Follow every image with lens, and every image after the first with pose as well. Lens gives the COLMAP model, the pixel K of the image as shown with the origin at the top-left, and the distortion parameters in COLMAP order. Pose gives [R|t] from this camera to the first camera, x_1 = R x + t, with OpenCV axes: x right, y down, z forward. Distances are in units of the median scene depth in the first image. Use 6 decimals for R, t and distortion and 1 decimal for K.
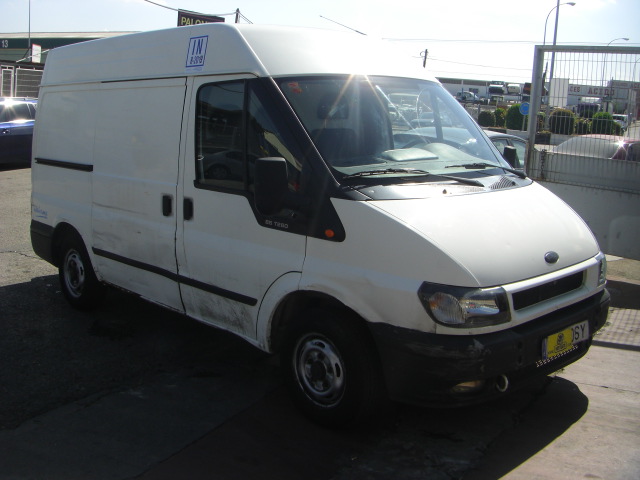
lens RADIAL K [[723.3, 0, 283.2], [0, 723.3, 197.6], [0, 0, 1]] dist [-0.183046, 0.114657]
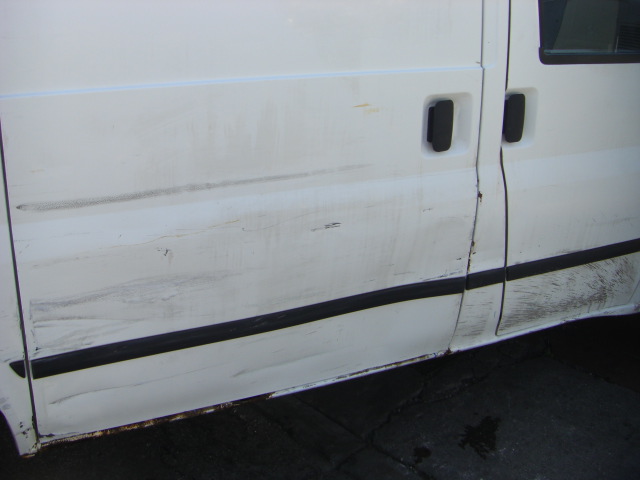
lens RADIAL K [[723.3, 0, 283.2], [0, 723.3, 197.6], [0, 0, 1]] dist [-0.183046, 0.114657]
pose [[0.301681, -0.291645, 0.907707, -0.682305], [0.112665, 0.956299, 0.269813, -0.080941], [-0.946729, 0.020869, 0.321355, 1.186423]]
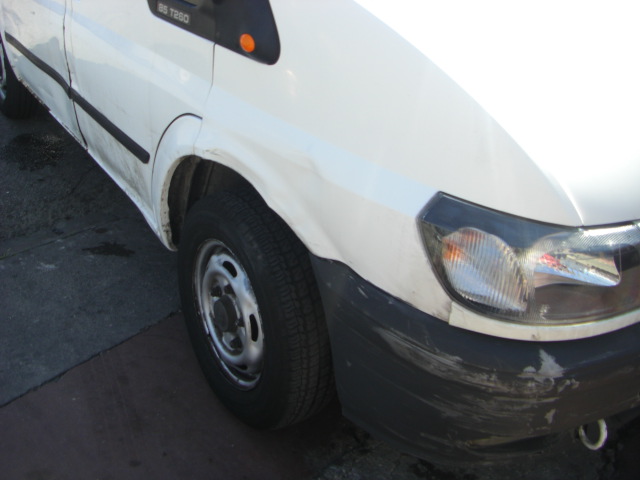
lens RADIAL K [[725.0, 0, 278.8], [0, 725.0, 200.7], [0, 0, 1]] dist [-0.138363, 0.043127]
pose [[0.984687, 0.108882, -0.136149, 0.144444], [-0.062980, 0.950407, 0.304565, 0.005819], [0.162559, -0.291326, 0.942711, 0.536671]]
